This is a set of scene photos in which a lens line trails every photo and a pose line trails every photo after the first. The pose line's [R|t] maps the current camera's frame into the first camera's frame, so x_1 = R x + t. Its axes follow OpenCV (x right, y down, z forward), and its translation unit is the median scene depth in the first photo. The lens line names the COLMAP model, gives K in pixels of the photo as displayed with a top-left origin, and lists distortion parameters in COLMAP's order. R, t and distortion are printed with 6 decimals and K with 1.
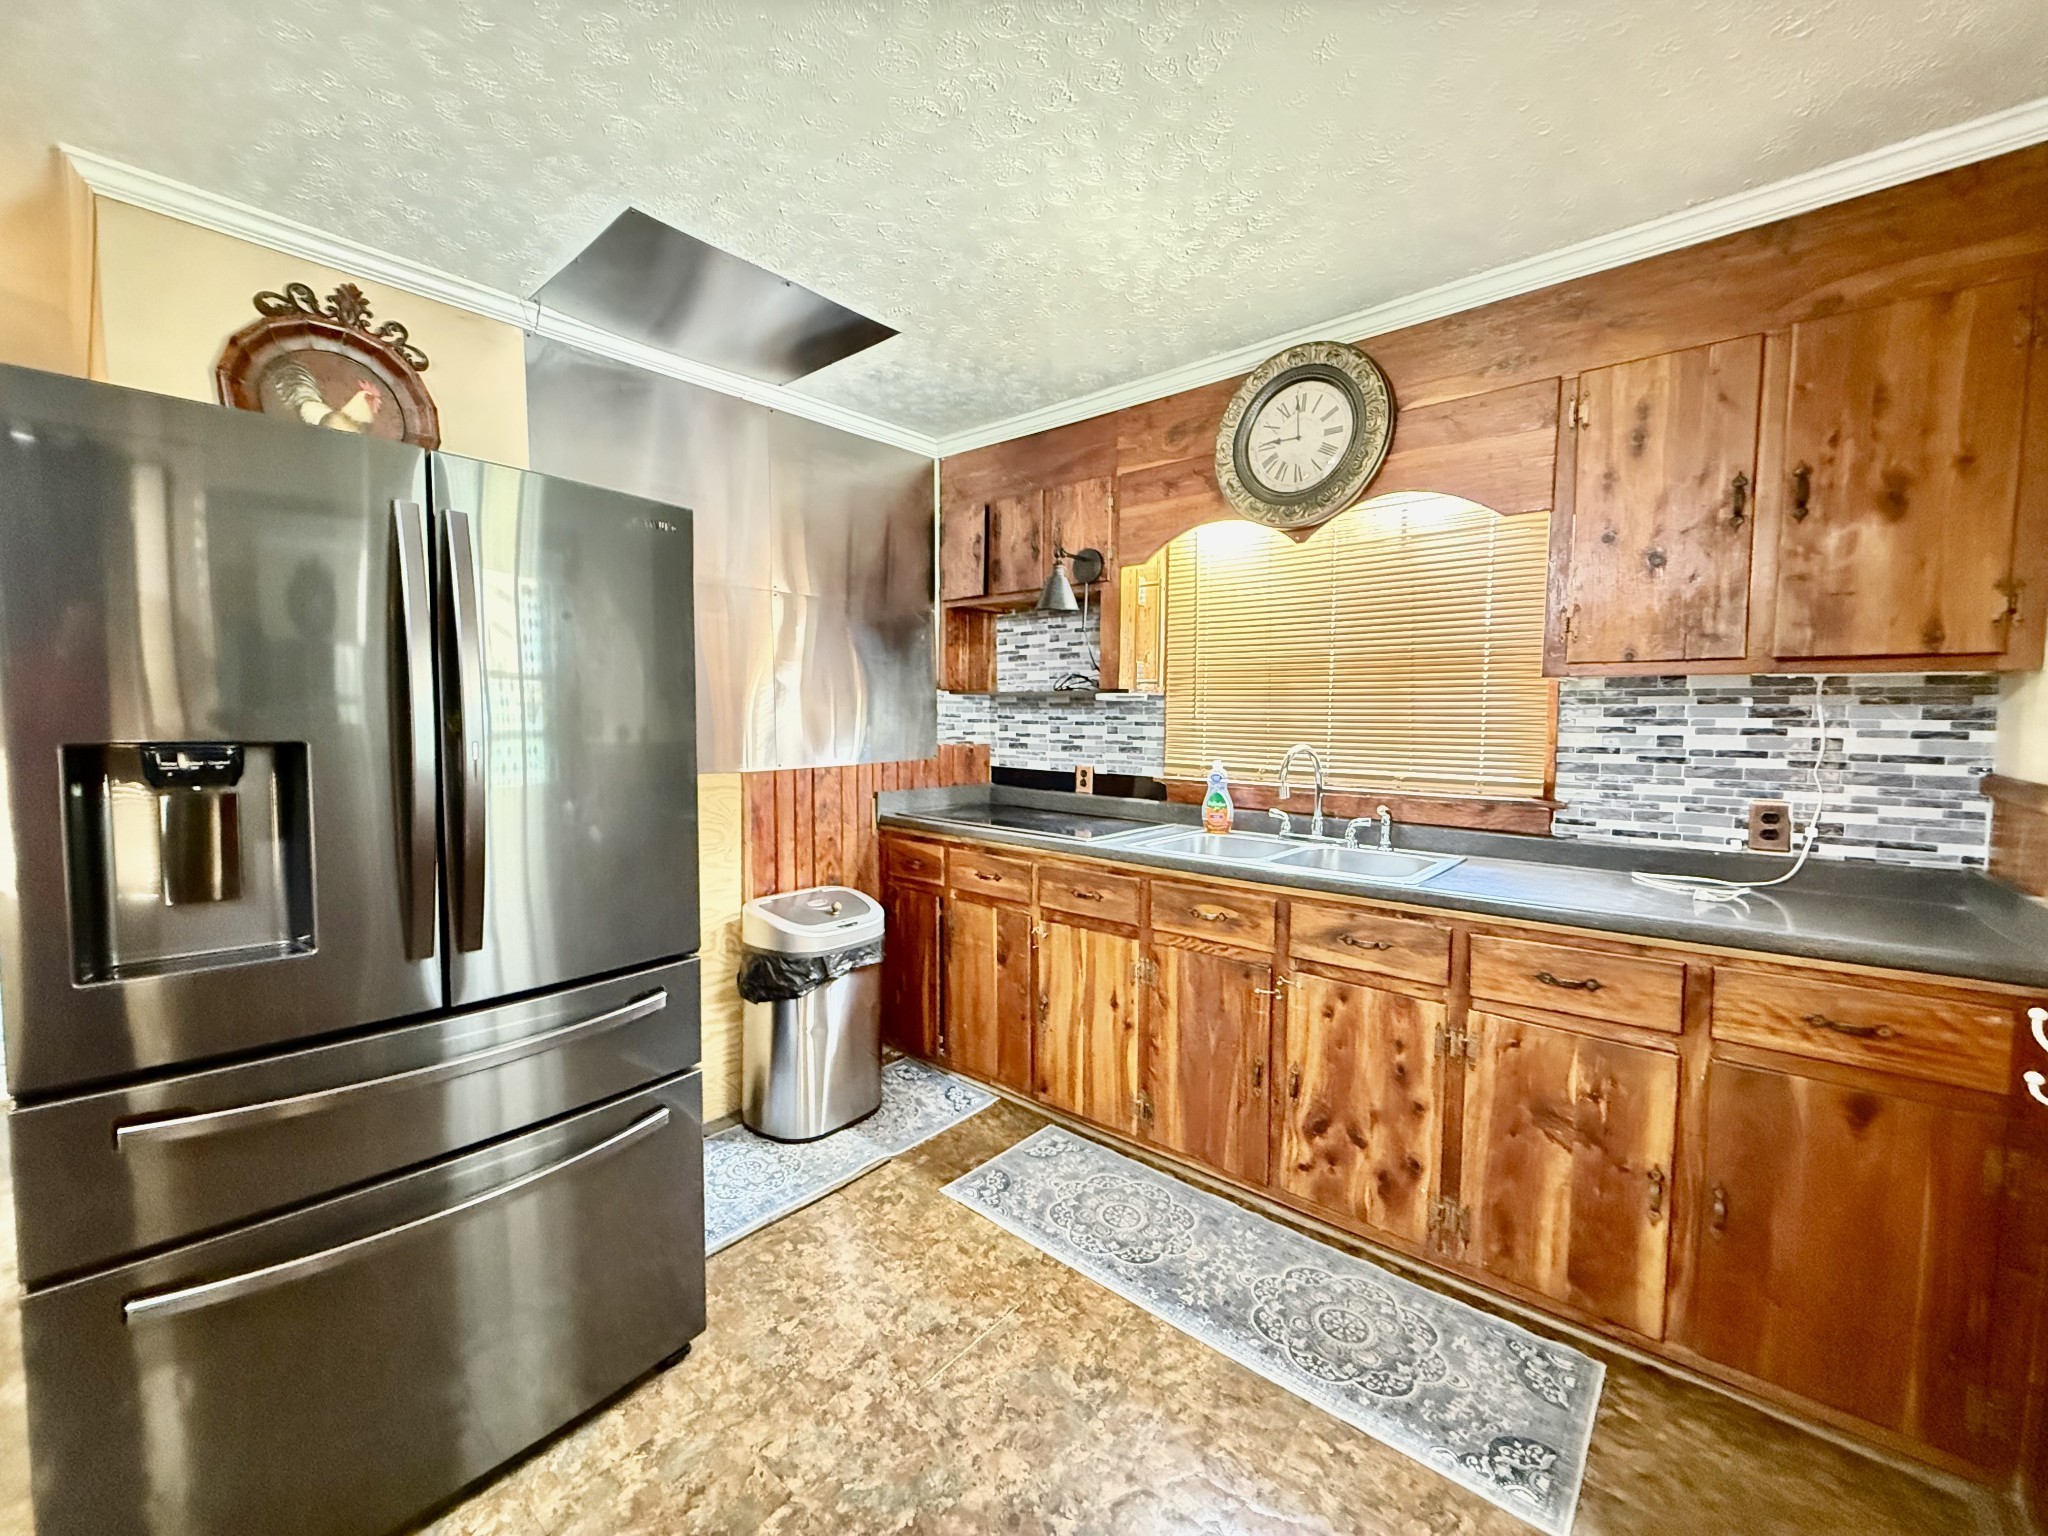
lens RADIAL K [[818.1, 0, 1018.0], [0, 818.1, 764.7], [0, 0, 1]] dist [-0.000625, -0.000365]
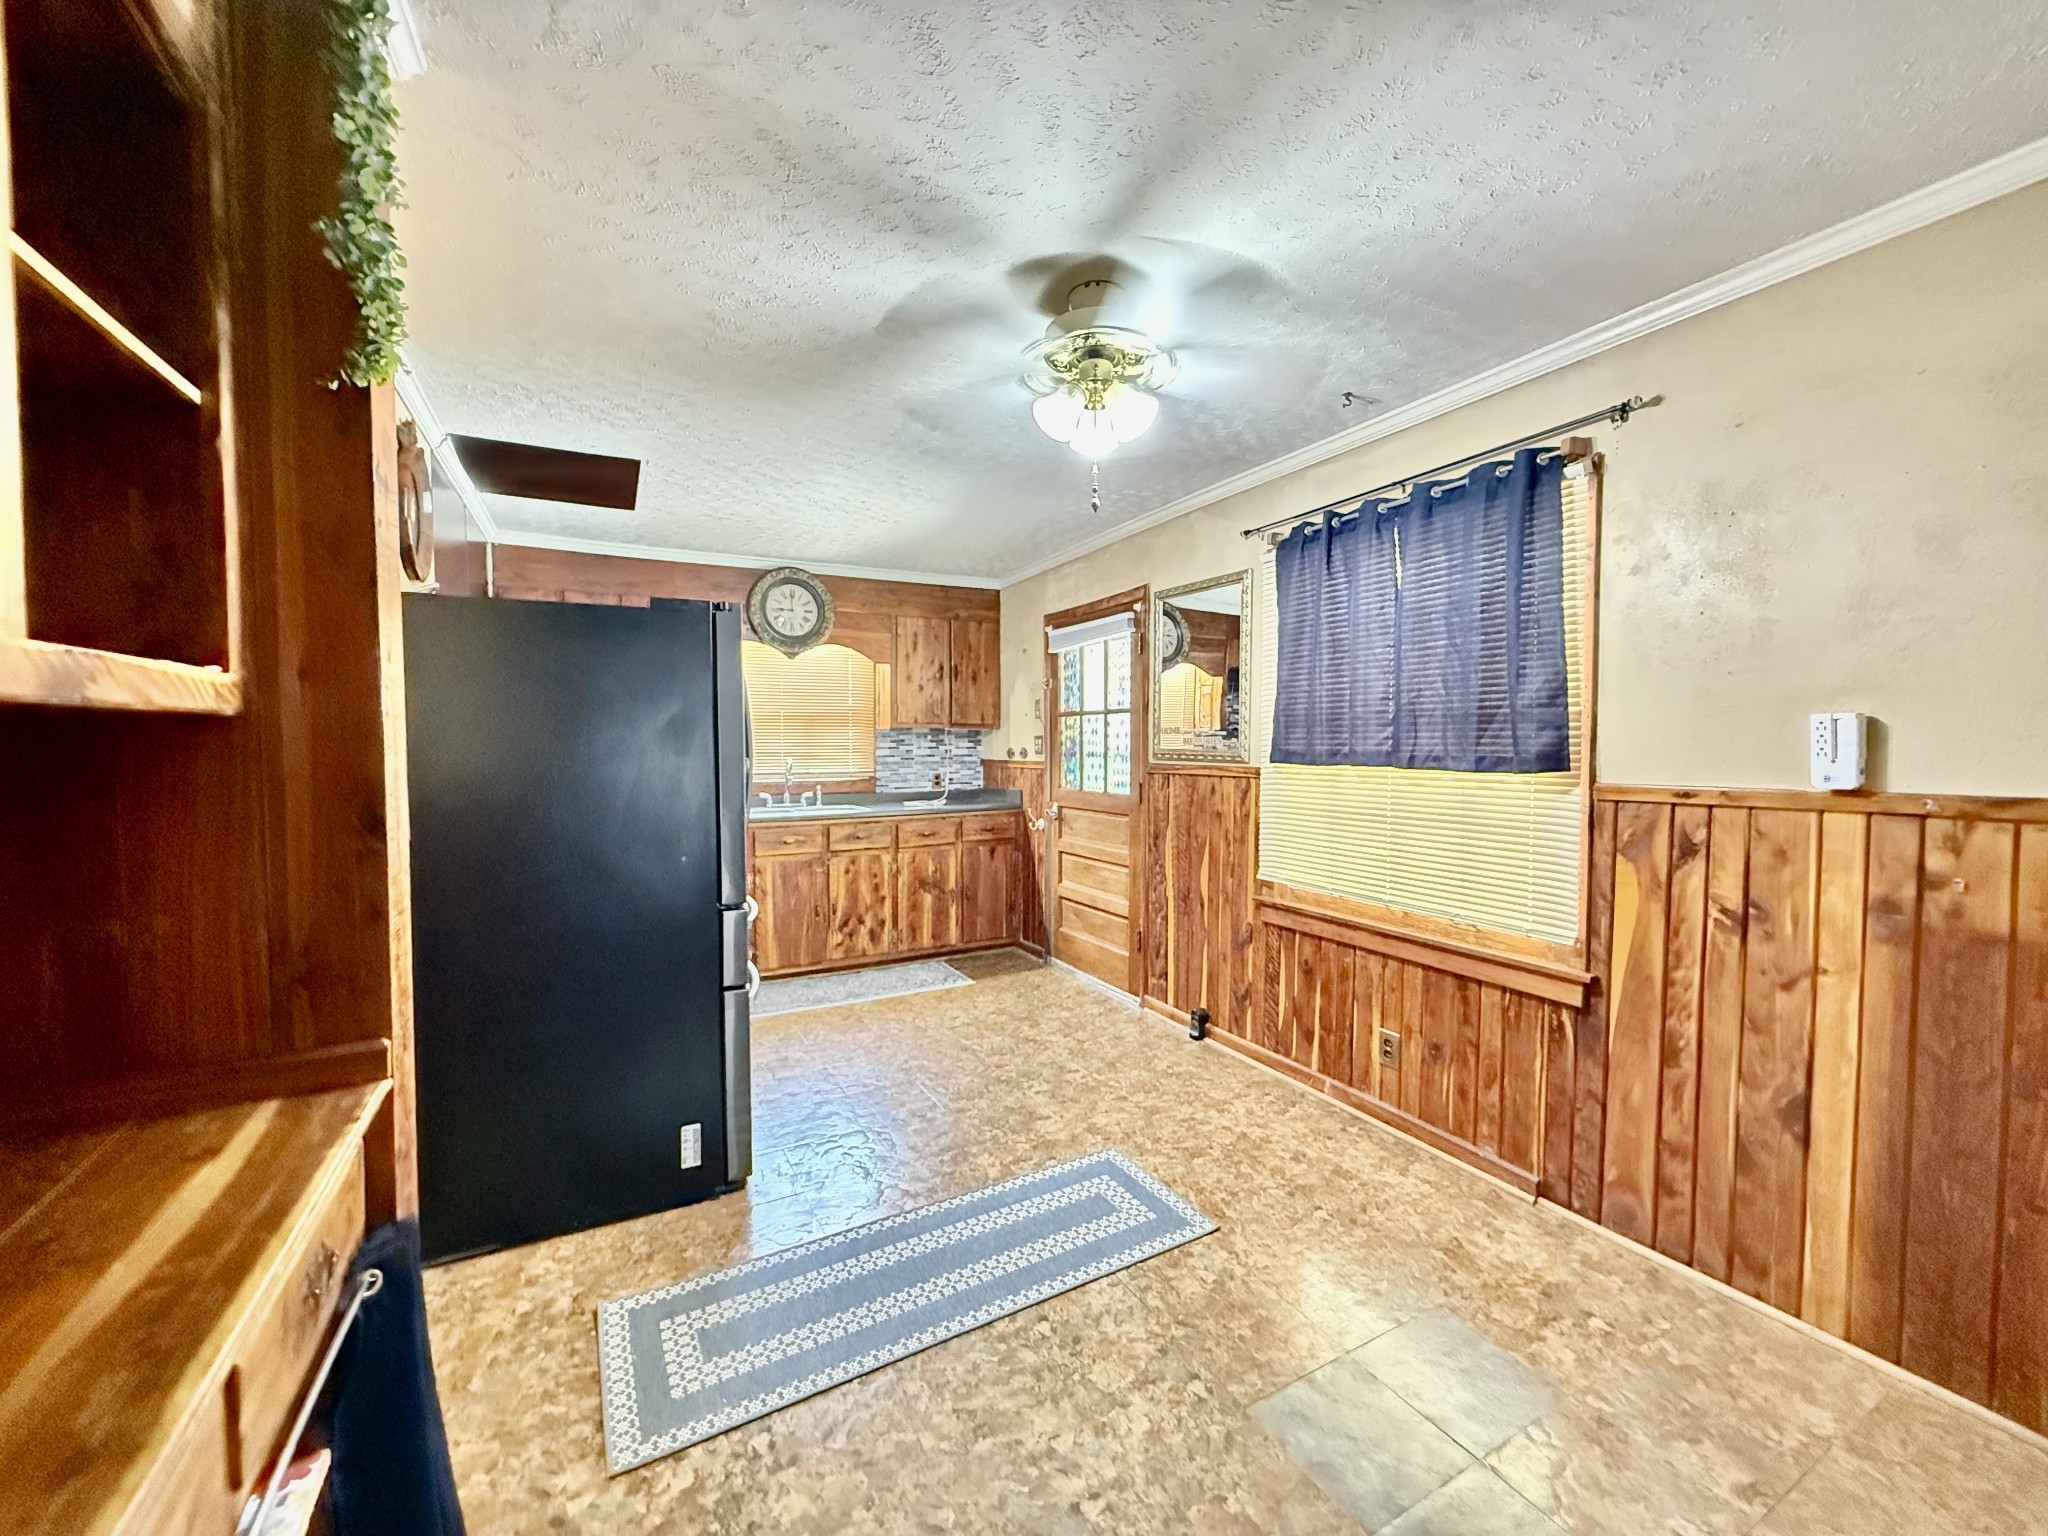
lens RADIAL K [[818.1, 0, 1030.3], [0, 818.1, 774.4], [0, 0, 1]] dist [-0.000625, -0.000365]
pose [[0.361819, -0.044213, 0.931199, -1.639163], [0.063594, 0.997719, 0.022662, 0.009474], [-0.930077, 0.051020, 0.363805, -0.351993]]
